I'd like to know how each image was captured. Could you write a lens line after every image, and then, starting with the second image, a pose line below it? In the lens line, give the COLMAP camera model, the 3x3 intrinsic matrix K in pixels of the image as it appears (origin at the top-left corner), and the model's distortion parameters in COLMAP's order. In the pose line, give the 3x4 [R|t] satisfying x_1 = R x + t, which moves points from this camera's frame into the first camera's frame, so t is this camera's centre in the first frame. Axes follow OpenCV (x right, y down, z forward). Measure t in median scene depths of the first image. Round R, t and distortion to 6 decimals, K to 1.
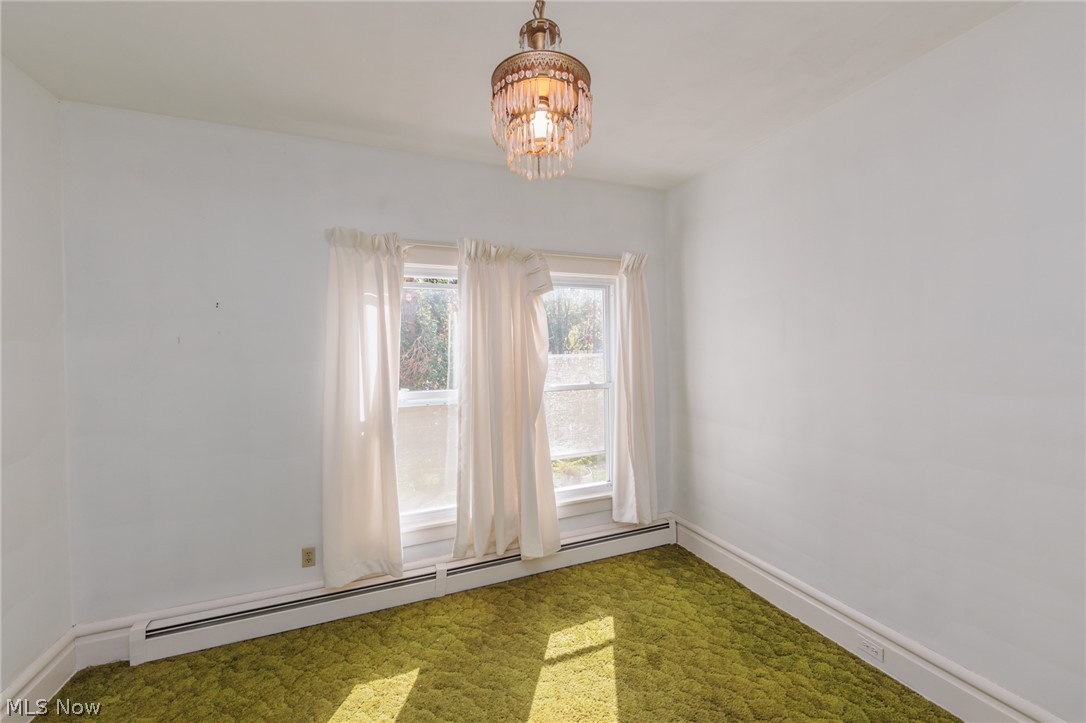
lens RADIAL K [[425.4, 0, 545.2], [0, 425.4, 357.3], [0, 0, 1]] dist [-0.002768, 0.000059]
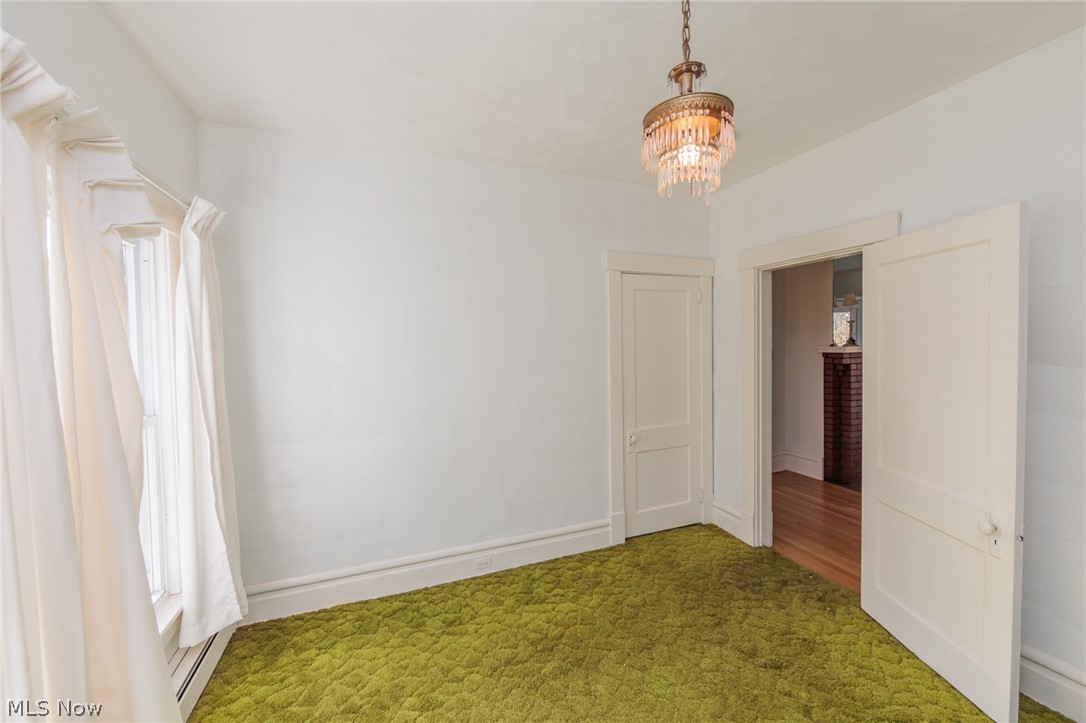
lens RADIAL K [[425.4, 0, 544.3], [0, 425.4, 359.0], [0, 0, 1]] dist [-0.002768, 0.000059]
pose [[0.015460, -0.019078, 0.999698, -0.511061], [0.033547, 0.999265, 0.018551, -0.010902], [-0.999318, 0.033250, 0.016089, 0.606937]]
